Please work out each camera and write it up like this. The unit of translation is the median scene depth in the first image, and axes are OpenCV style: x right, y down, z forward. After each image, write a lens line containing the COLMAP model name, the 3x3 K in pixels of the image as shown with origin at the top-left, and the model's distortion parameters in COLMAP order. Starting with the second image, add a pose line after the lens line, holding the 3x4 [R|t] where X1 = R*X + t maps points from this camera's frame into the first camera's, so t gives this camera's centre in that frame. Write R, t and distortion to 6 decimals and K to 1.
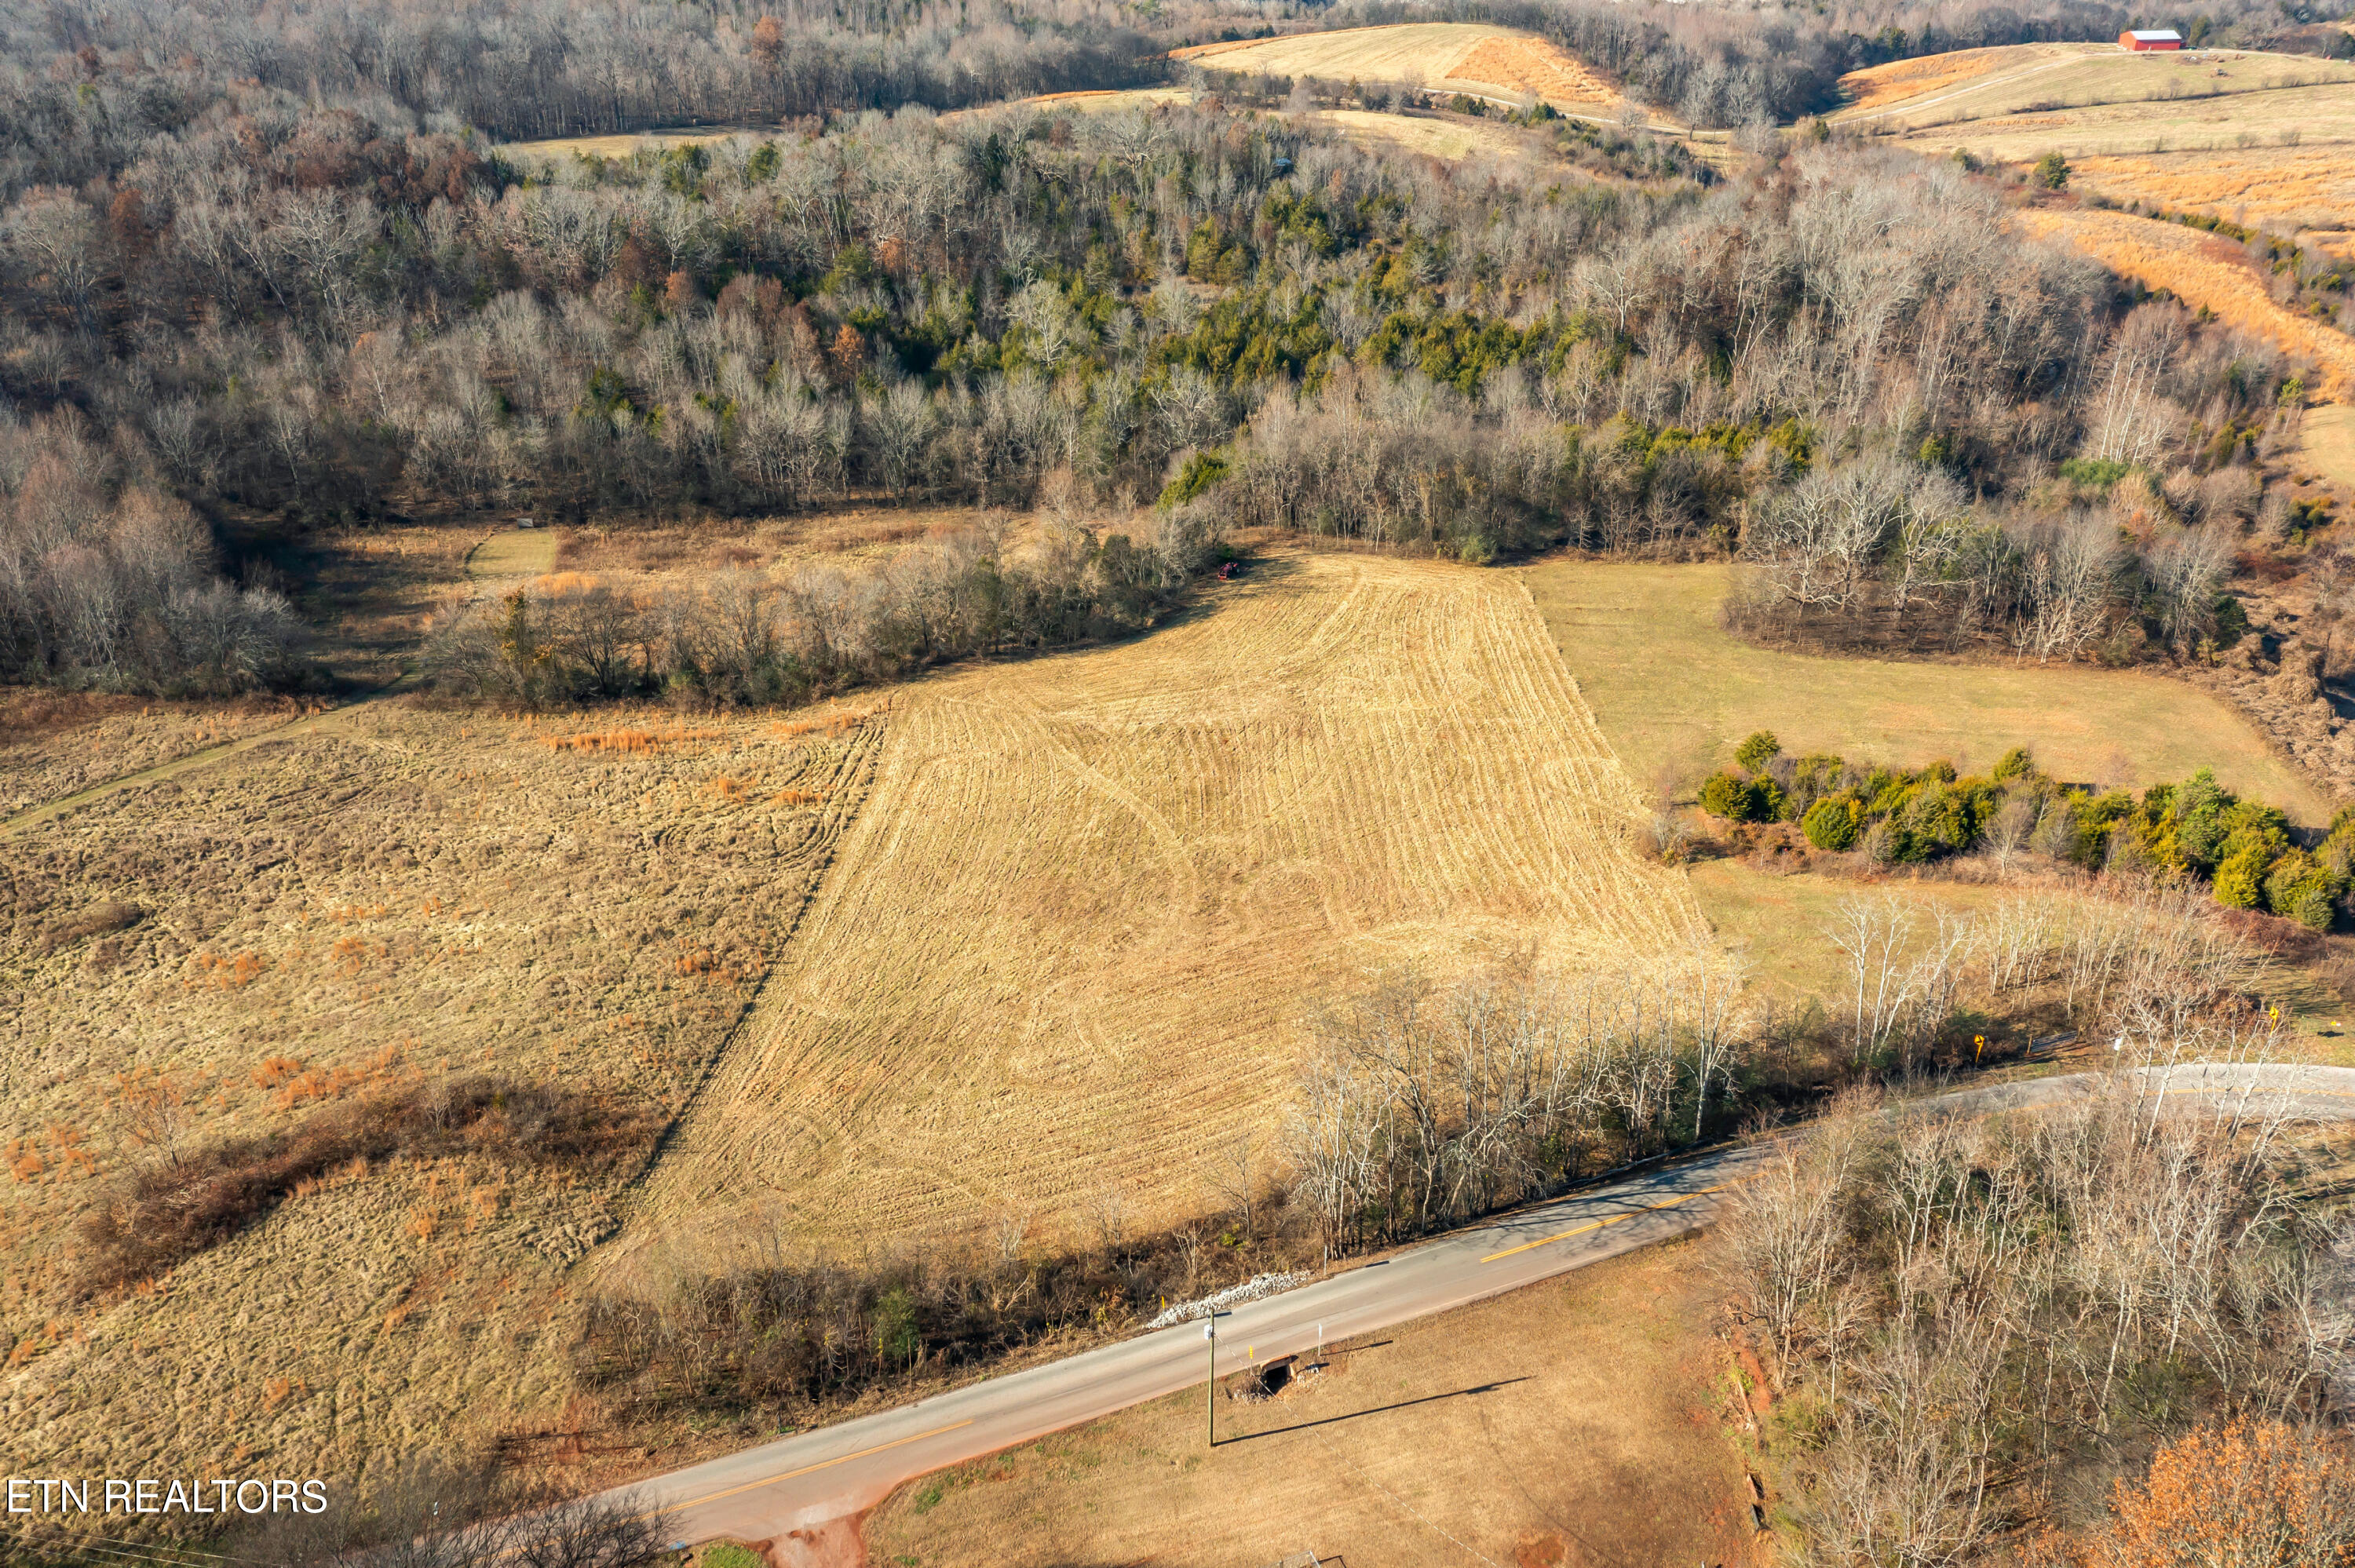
lens RADIAL K [[1866.0, 0, 1171.7], [0, 1866.0, 784.2], [0, 0, 1]] dist [-0.009935, 0.004098]
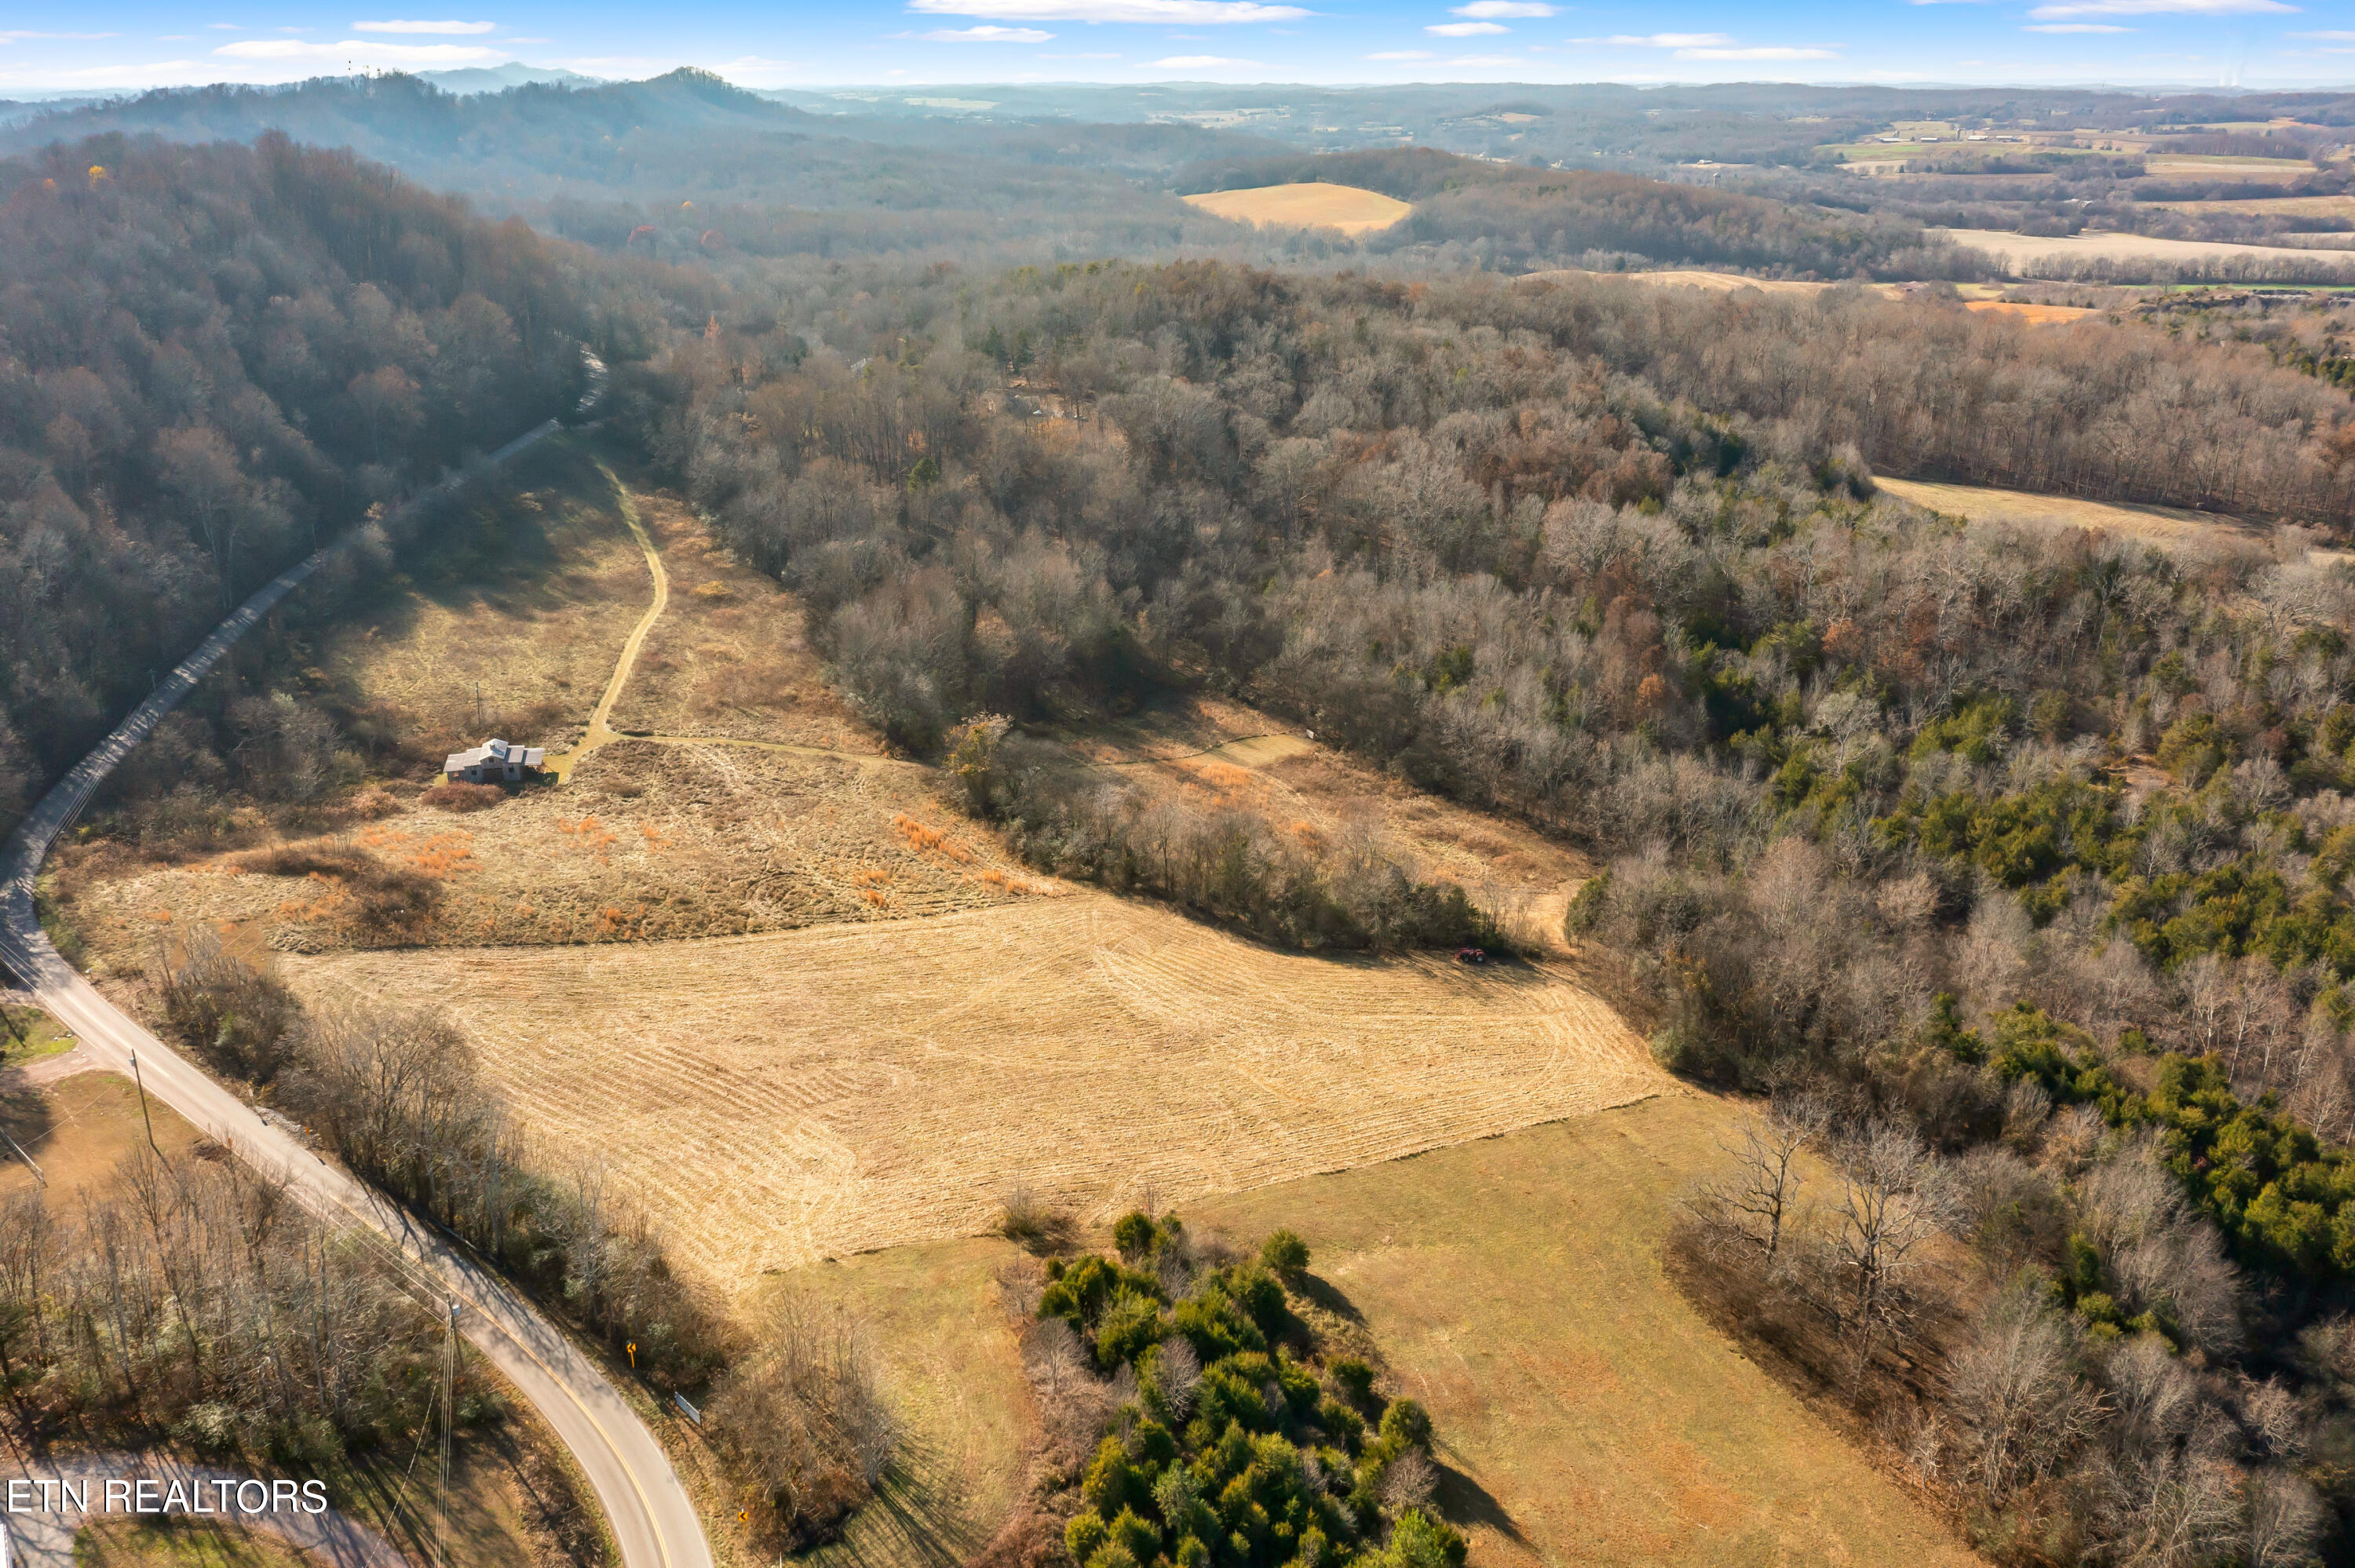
lens RADIAL K [[1849.0, 0, 1173.1], [0, 1849.0, 786.1], [0, 0, 1]] dist [-0.000360, 0.001454]
pose [[0.467156, 0.322589, -0.823227, 0.897093], [-0.439326, 0.892688, 0.100504, -0.269379], [0.767306, 0.314713, 0.558746, 0.340514]]
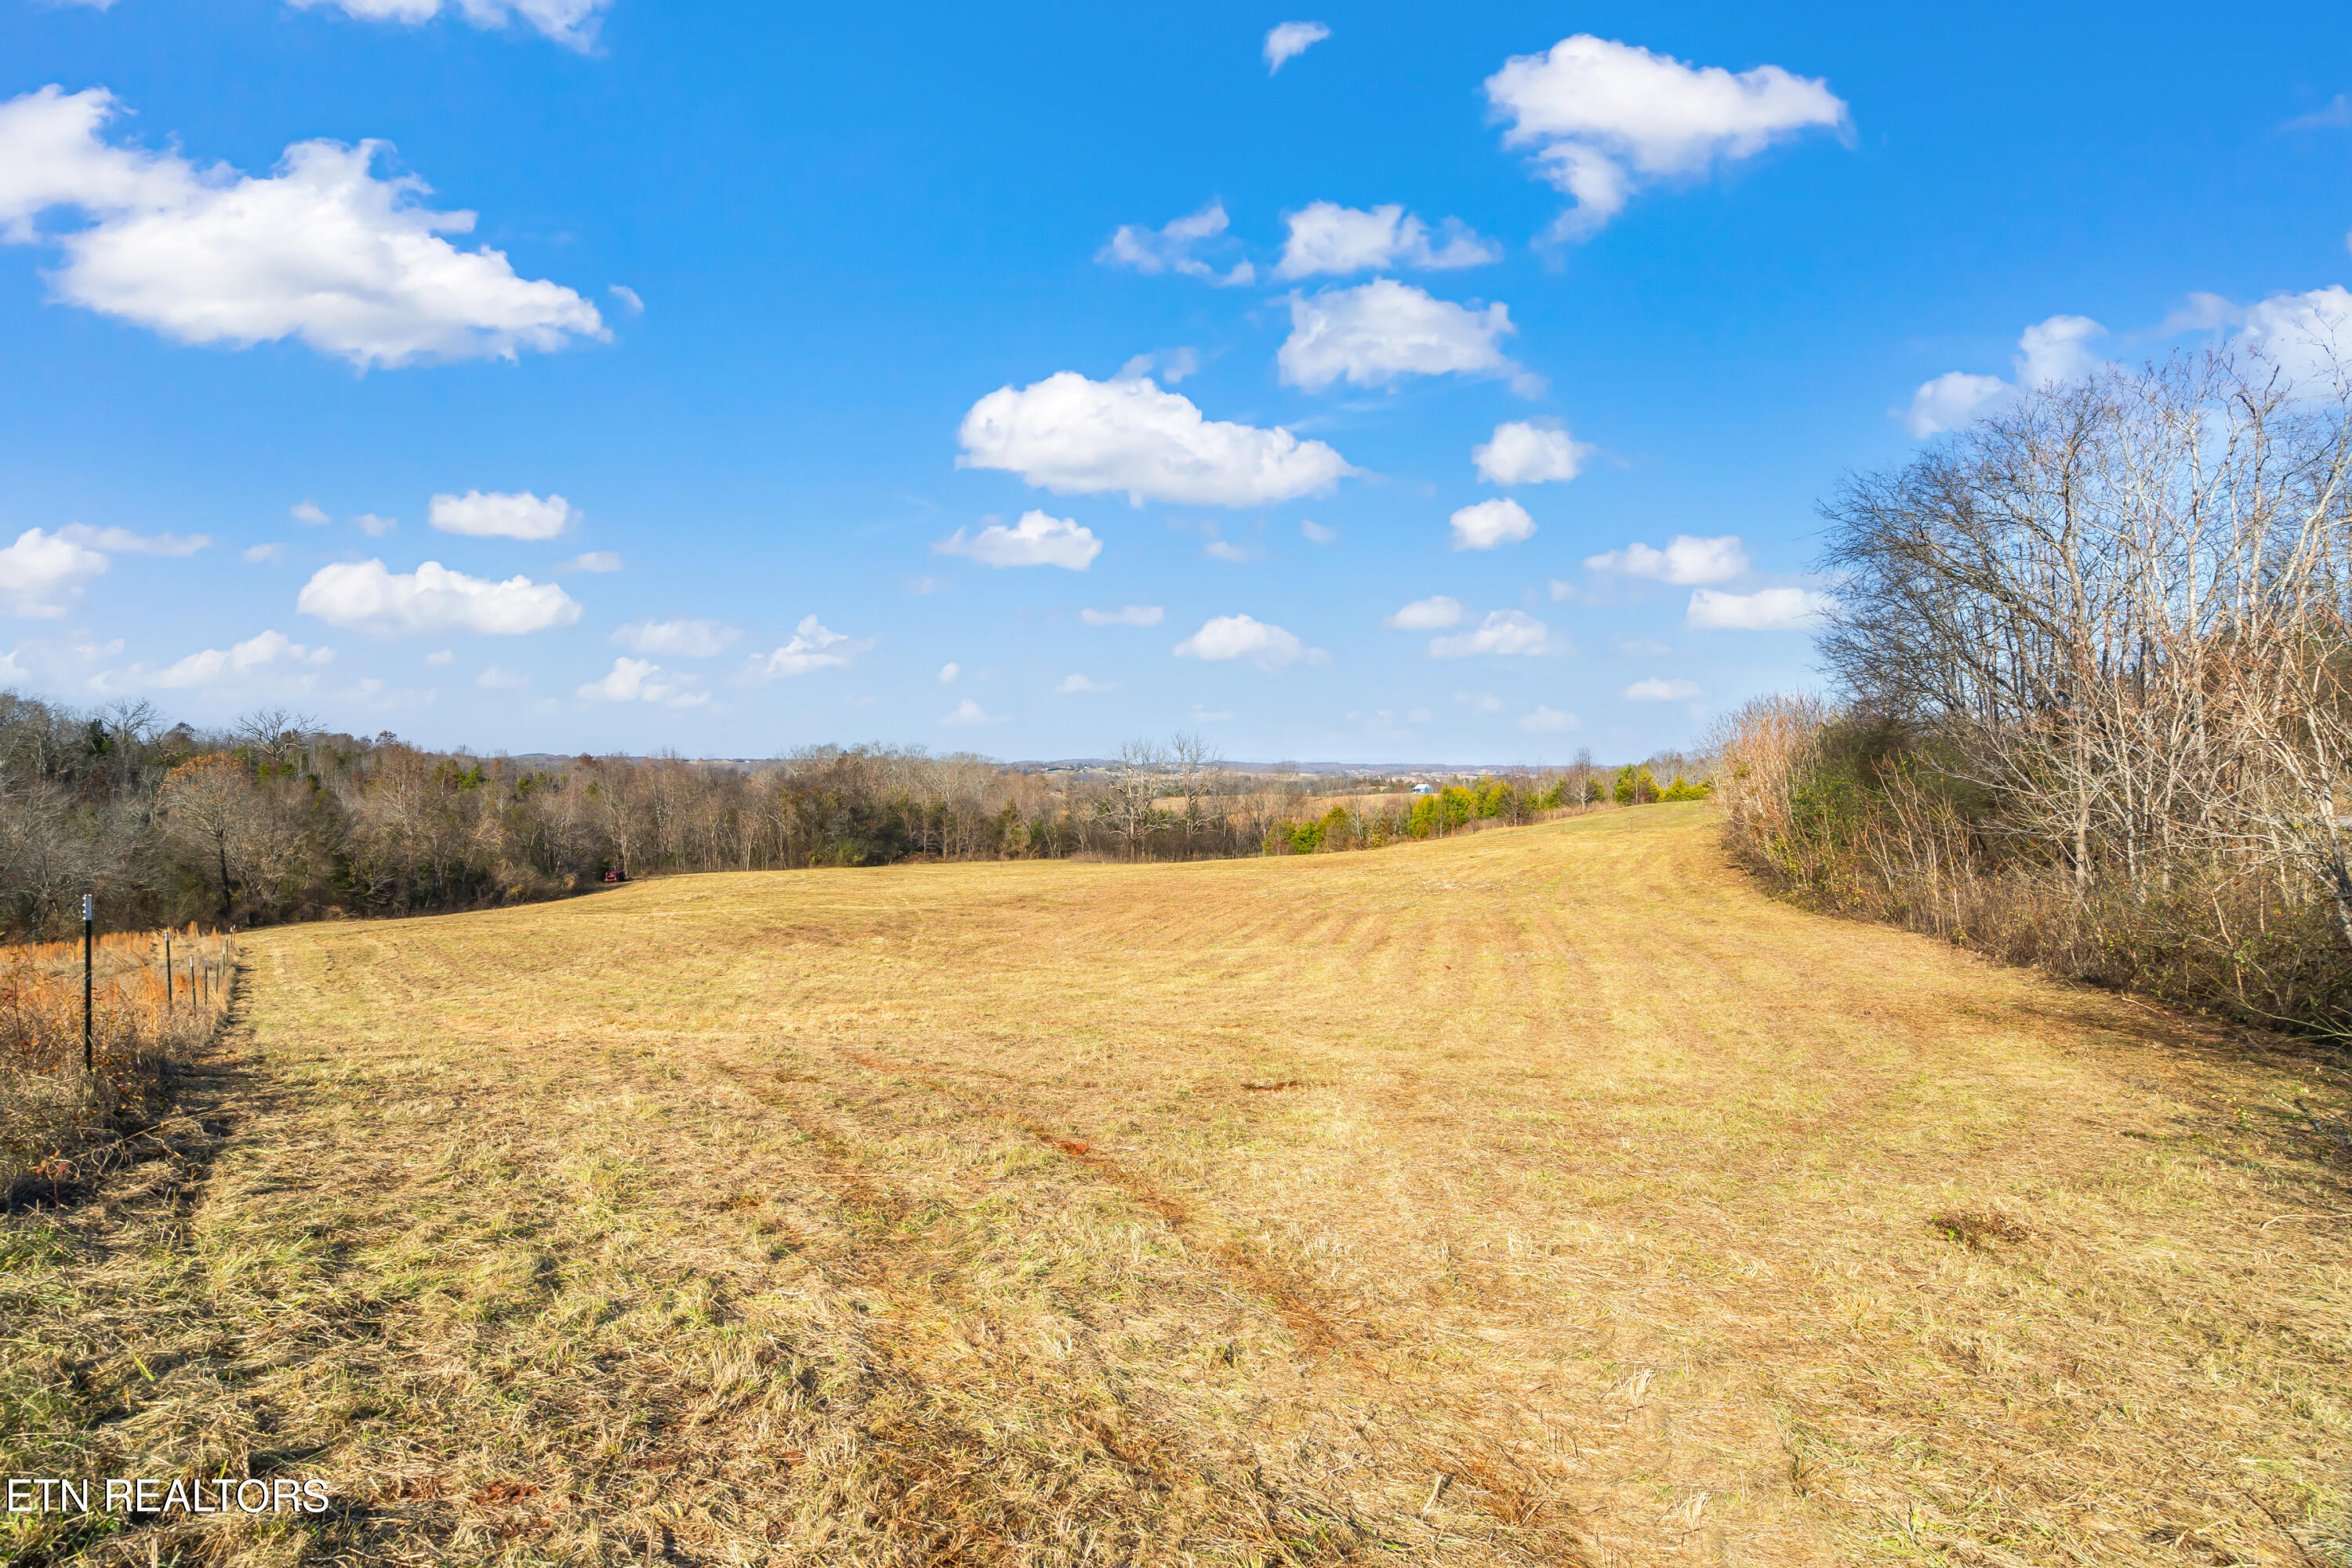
lens RADIAL K [[1060.2, 0, 1165.5], [0, 1060.2, 783.8], [0, 0, 1]] dist [-0.010857, 0.008085]
pose [[0.708214, 0.004716, 0.705983, -0.173709], [0.335394, 0.877685, -0.342316, 0.137307], [-0.621244, 0.479215, 0.620007, 0.579968]]
